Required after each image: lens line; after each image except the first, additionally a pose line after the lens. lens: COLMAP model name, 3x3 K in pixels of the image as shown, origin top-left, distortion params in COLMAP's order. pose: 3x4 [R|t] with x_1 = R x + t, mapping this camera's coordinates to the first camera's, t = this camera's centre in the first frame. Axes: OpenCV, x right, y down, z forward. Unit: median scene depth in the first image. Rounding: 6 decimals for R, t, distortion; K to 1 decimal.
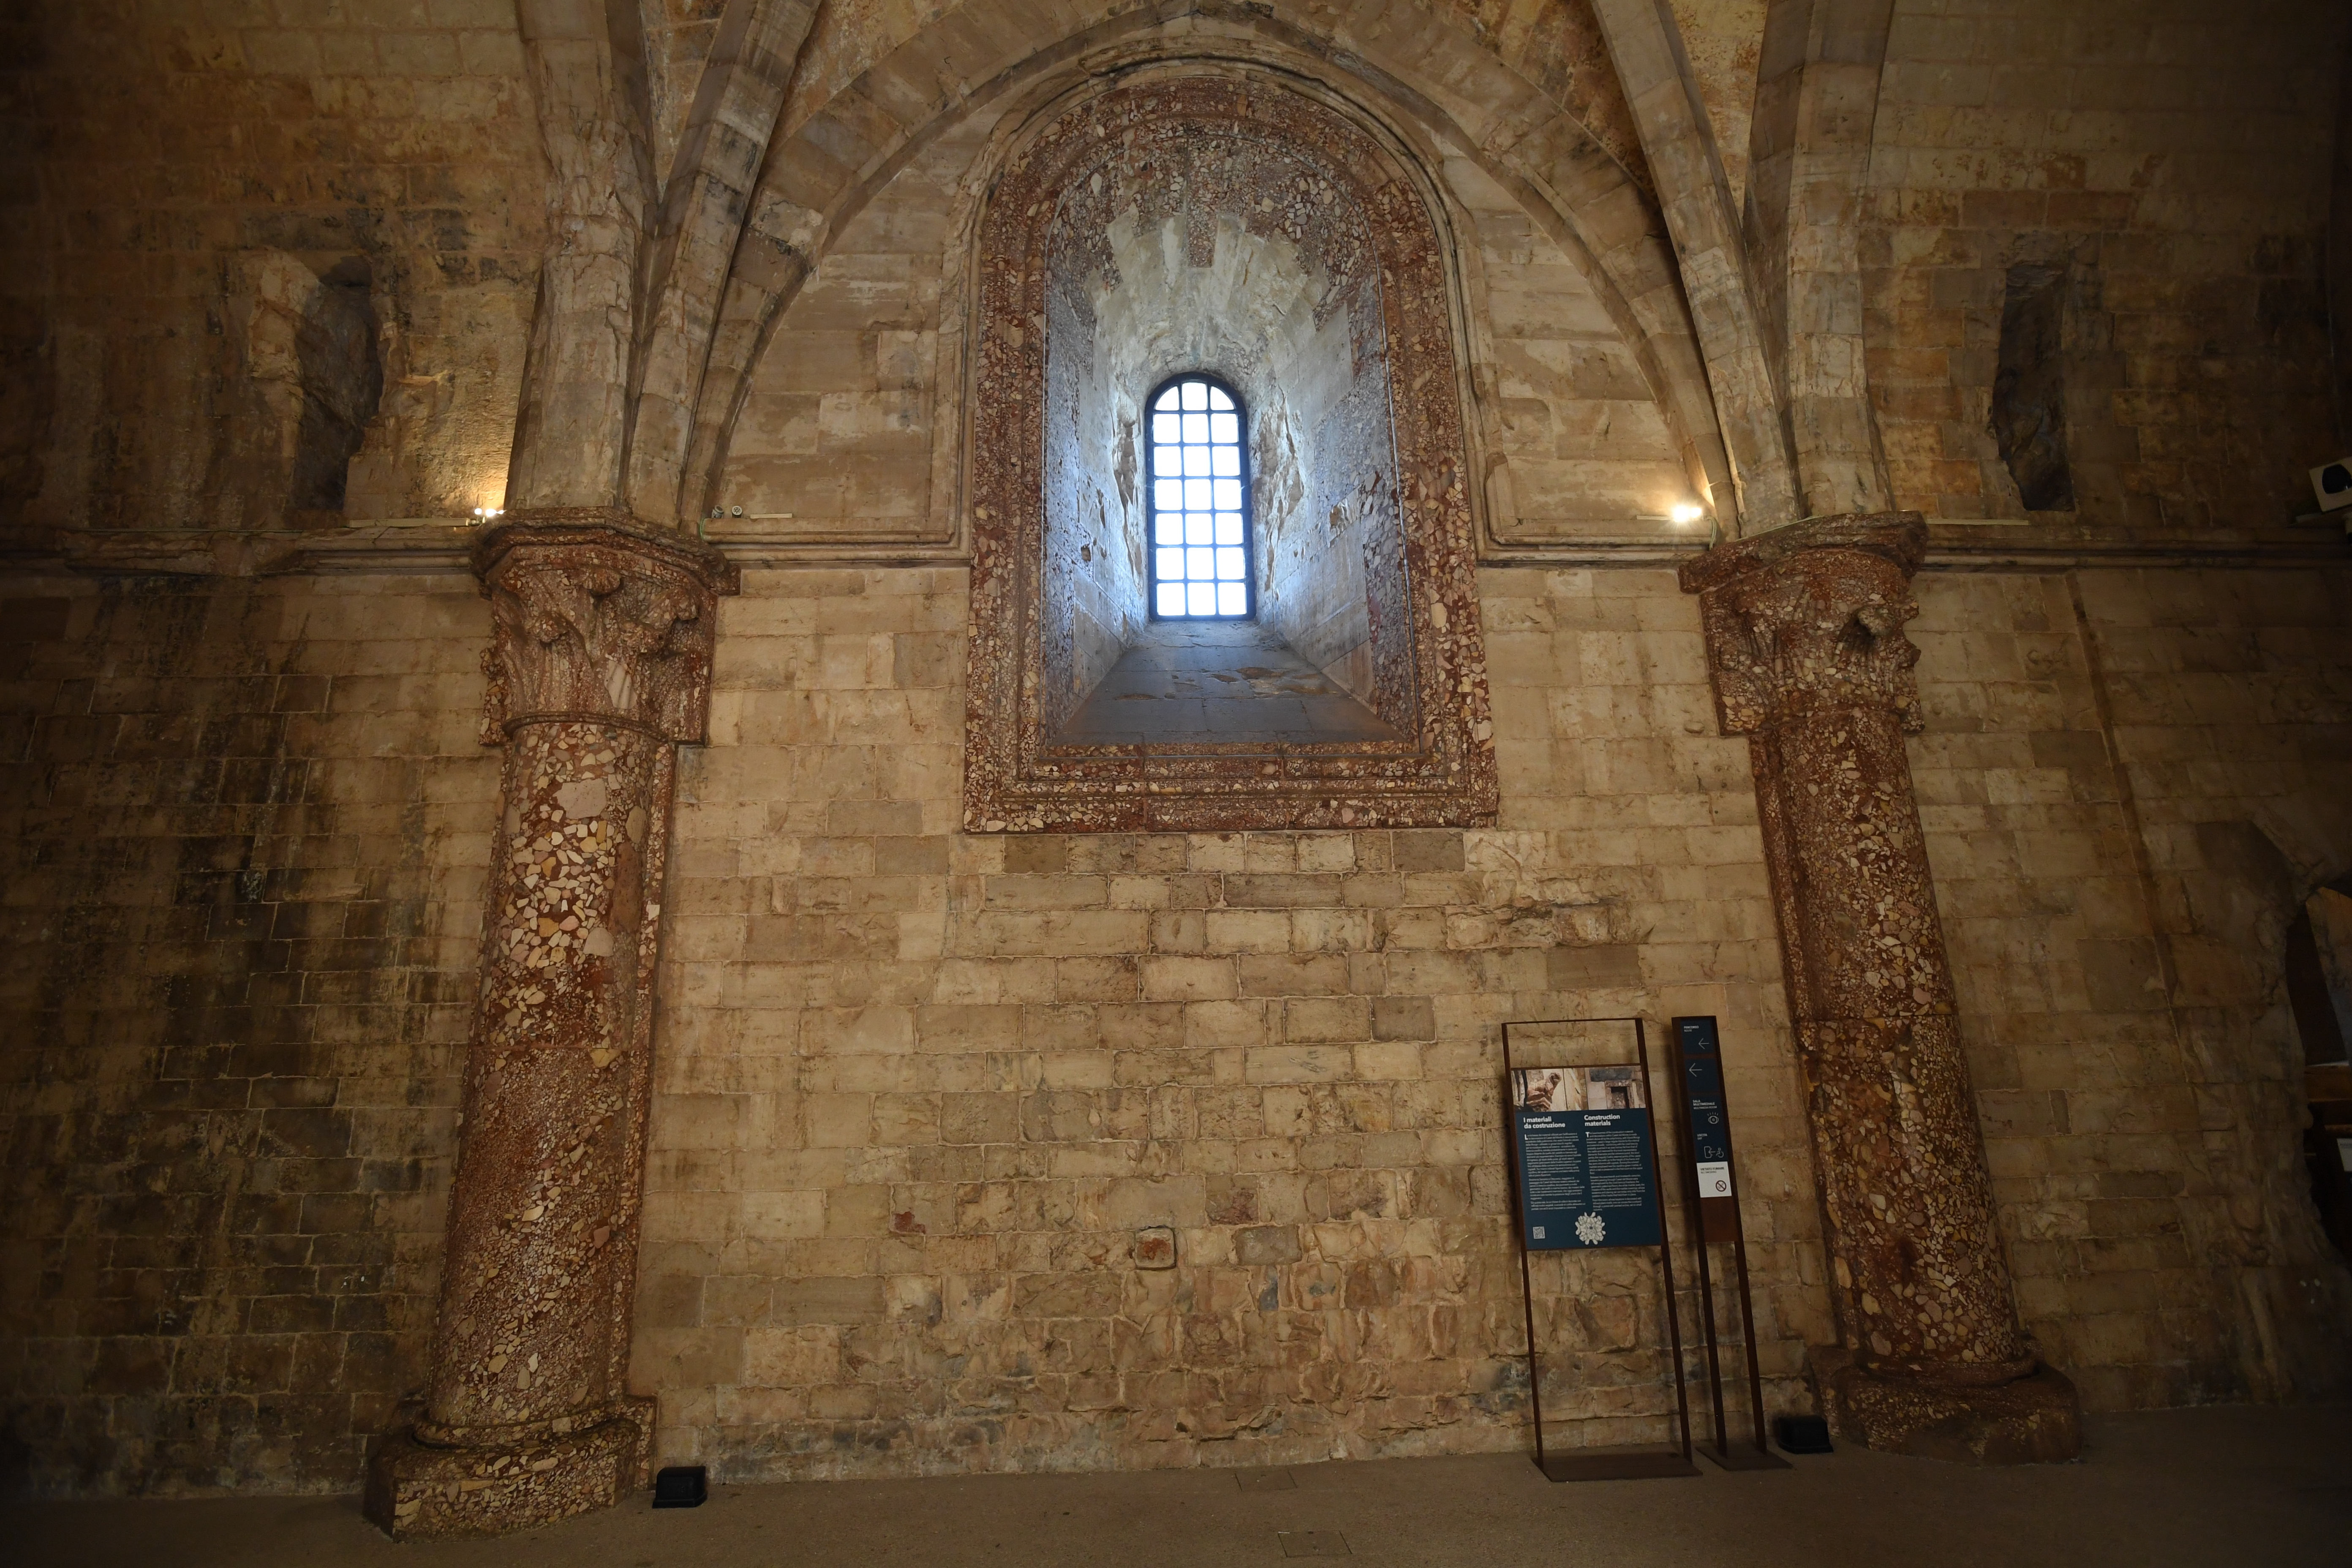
lens RADIAL K [[1130.4, 0, 1176.0], [0, 1130.4, 784.0], [0, 0, 1]] dist [-0.065058, 0.028095]
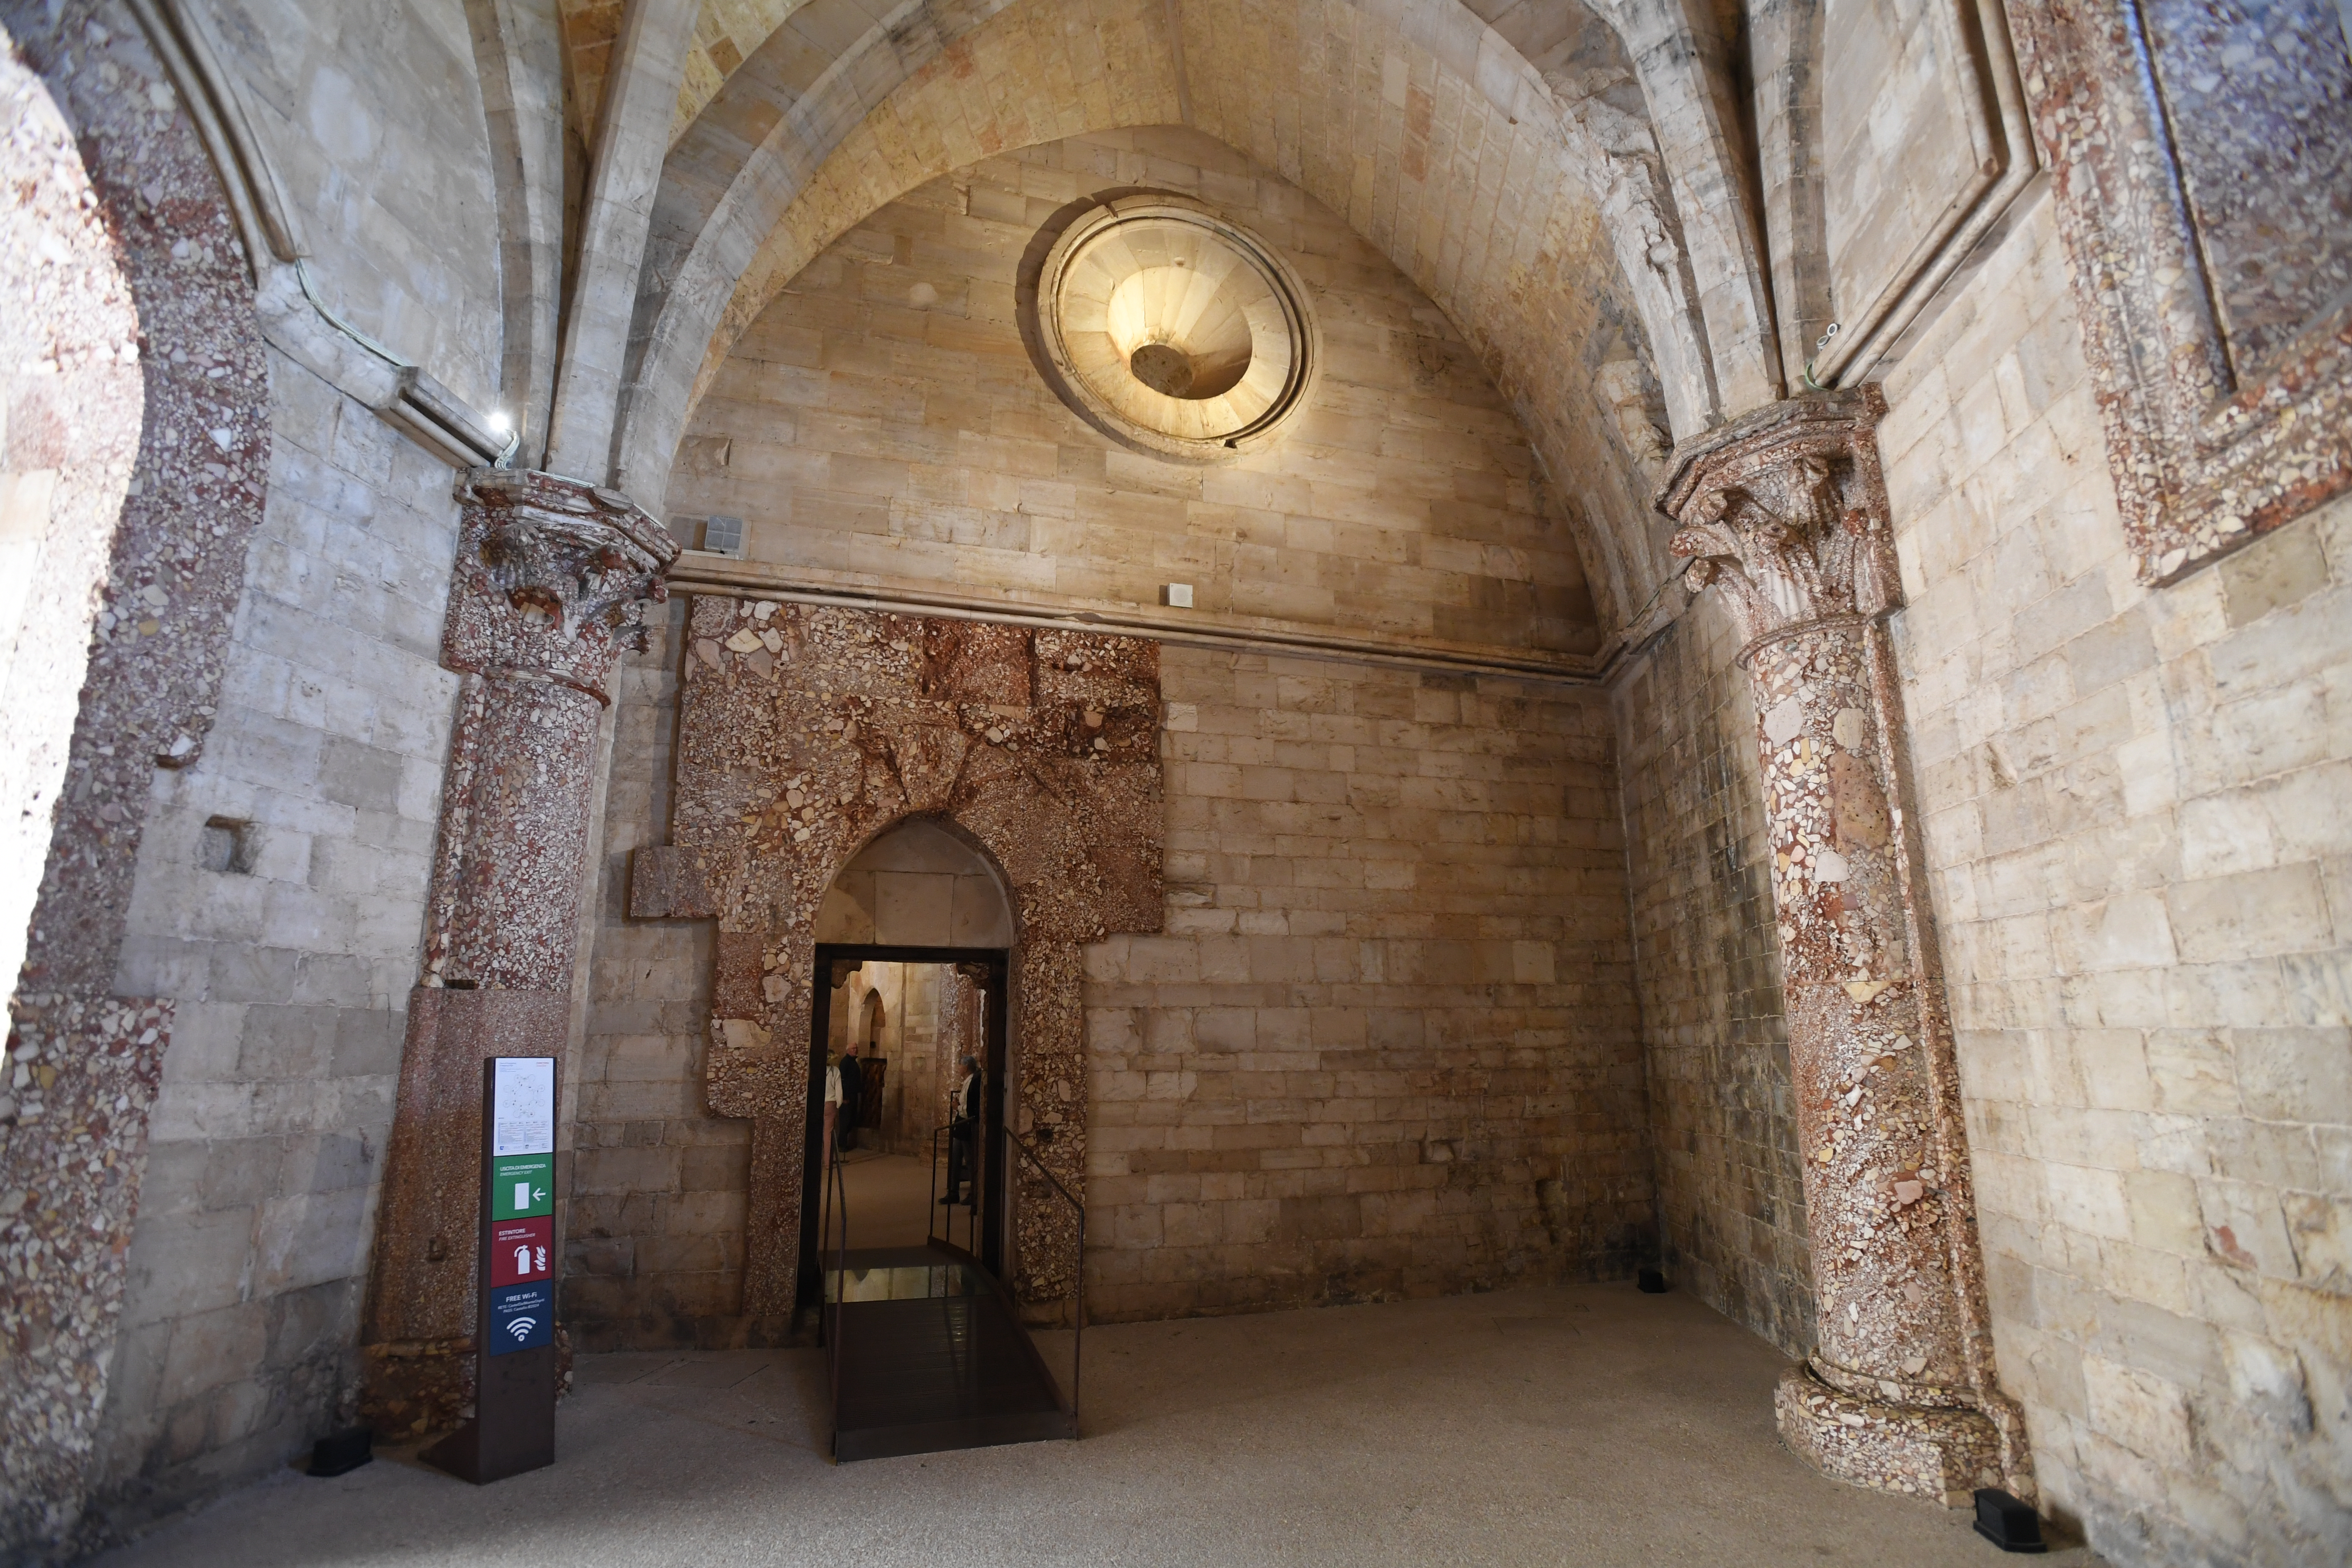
lens RADIAL K [[1138.5, 0, 1176.0], [0, 1138.5, 784.0], [0, 0, 1]] dist [-0.062971, 0.023563]
pose [[-0.153669, -0.197704, -0.968142, 0.367825], [0.265646, 0.935443, -0.233192, 0.118130], [0.951745, -0.293018, -0.091229, 0.467961]]
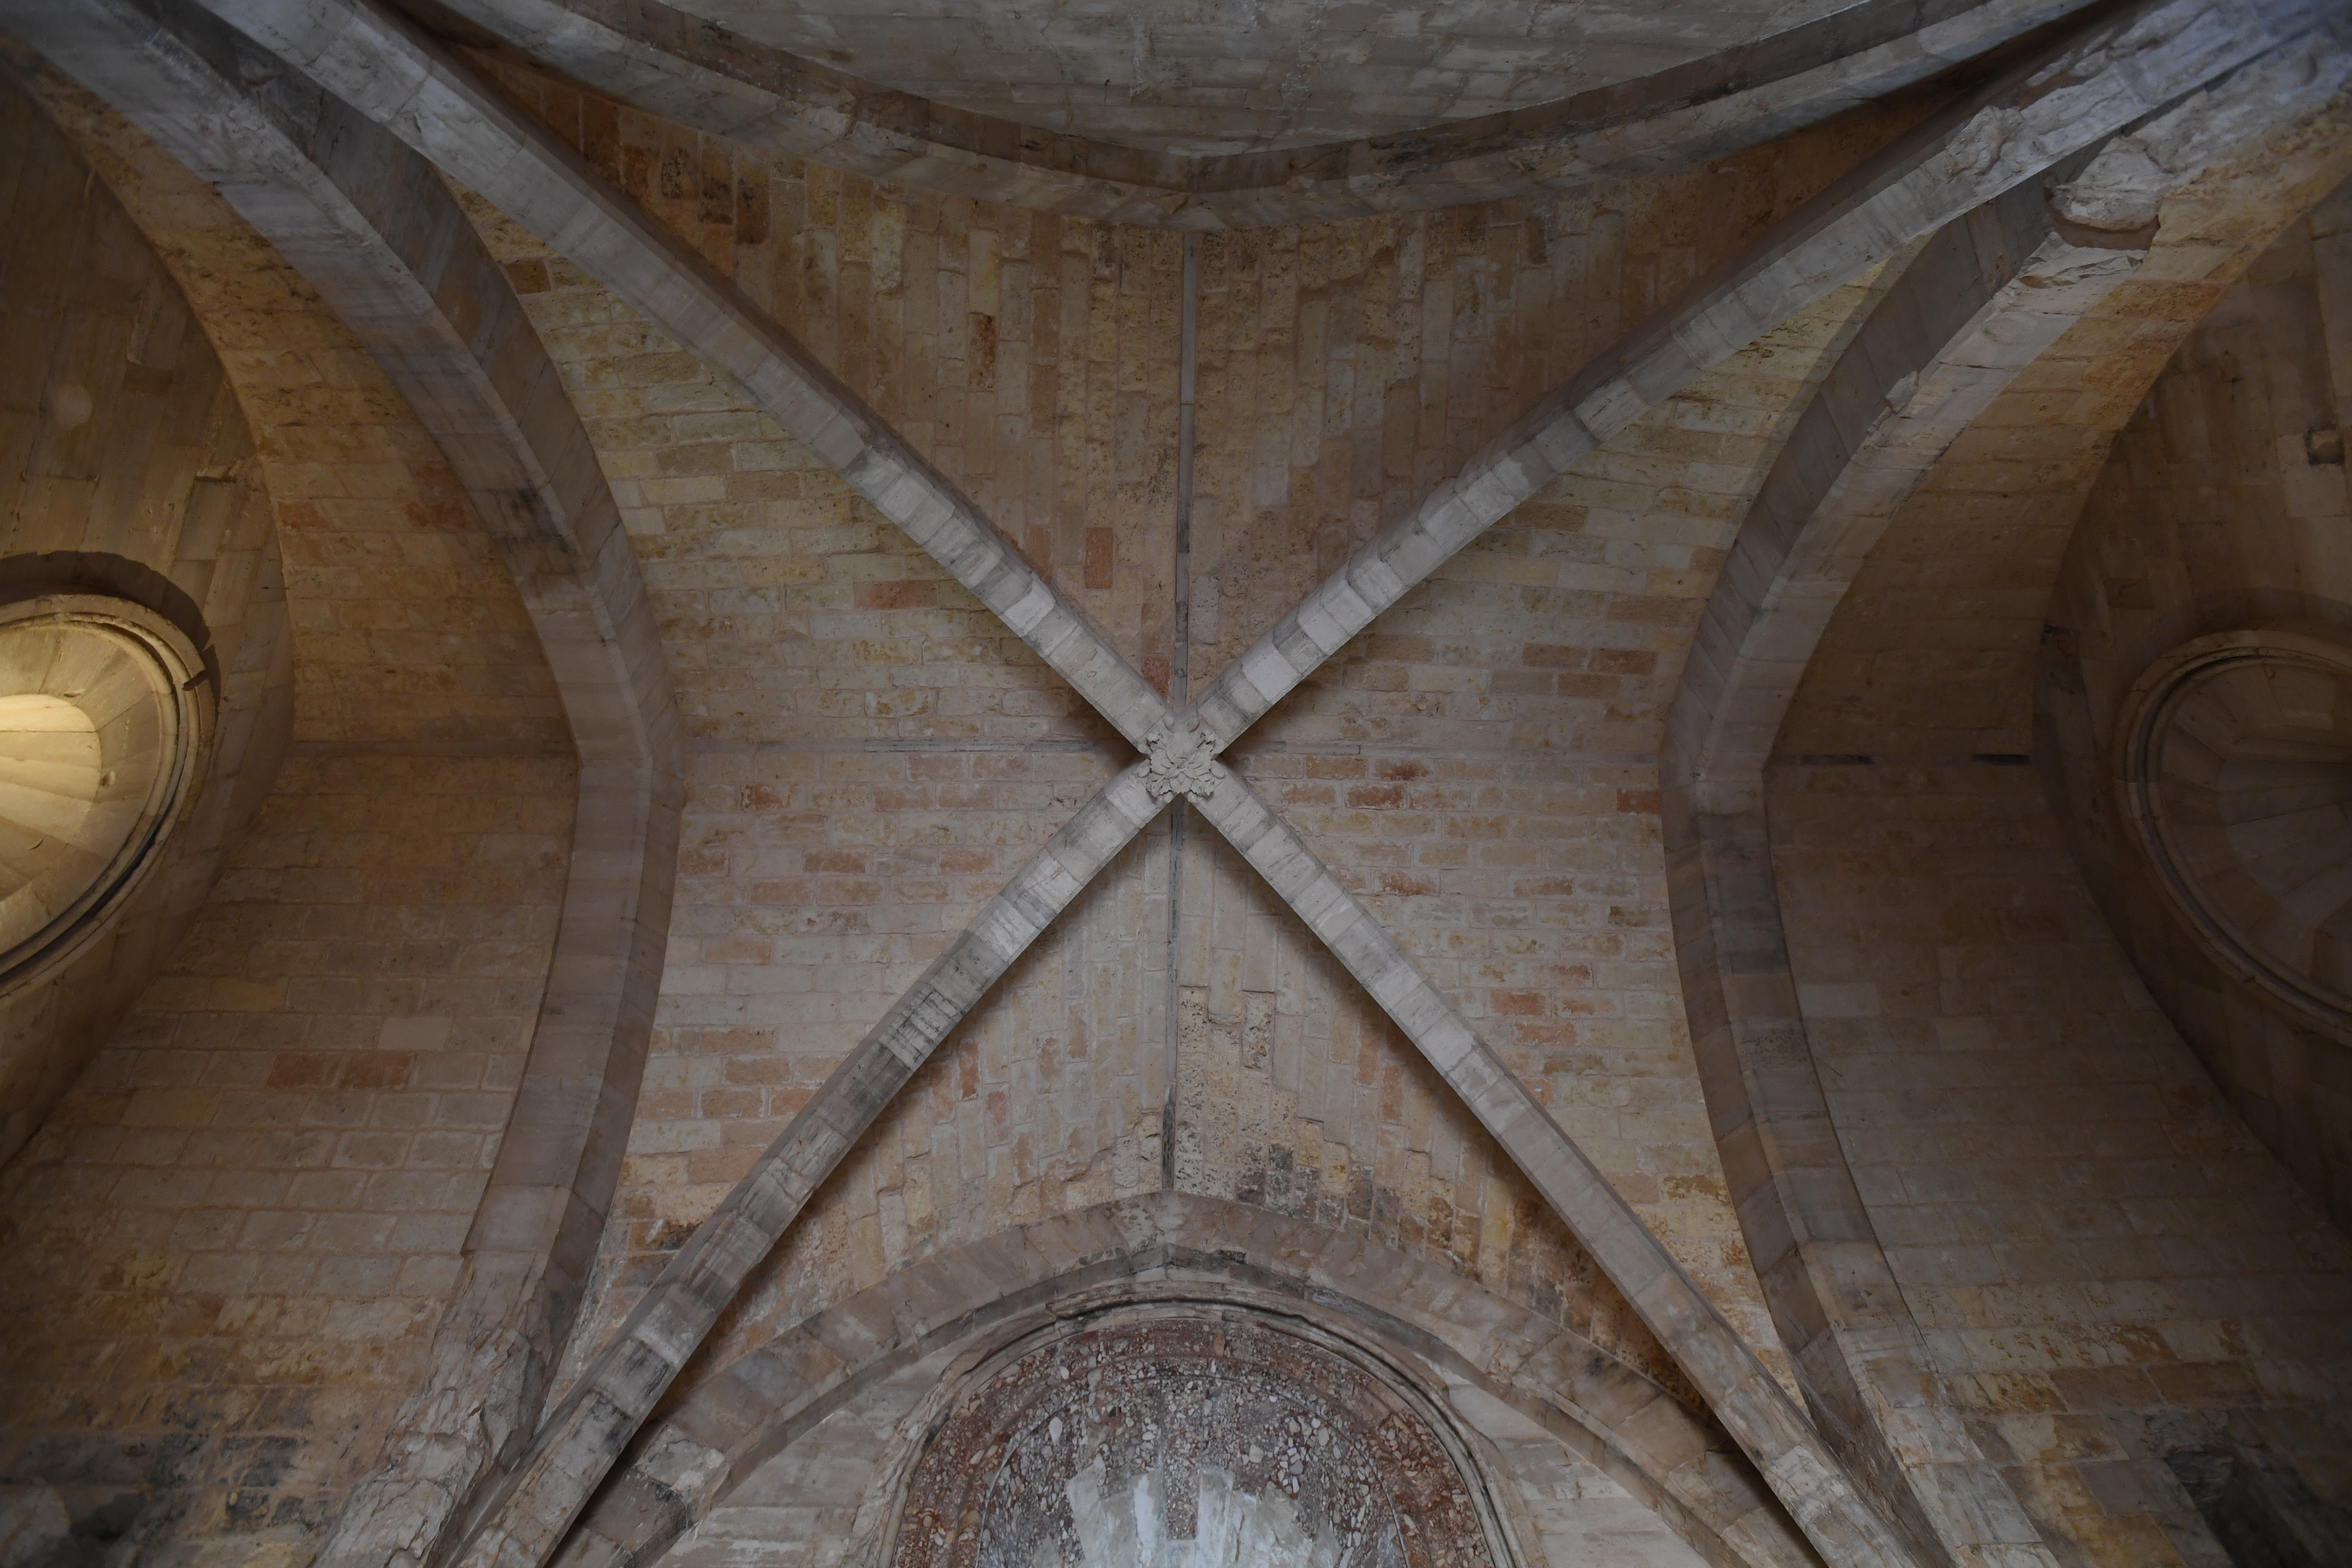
lens RADIAL K [[1138.5, 0, 1176.0], [0, 1138.5, 784.0], [0, 0, 1]] dist [-0.062971, 0.023563]
pose [[0.999616, -0.027399, 0.004104, 0.034665], [0.016141, 0.455558, -0.890060, 0.010234], [0.022517, 0.889784, 0.455826, 0.162147]]
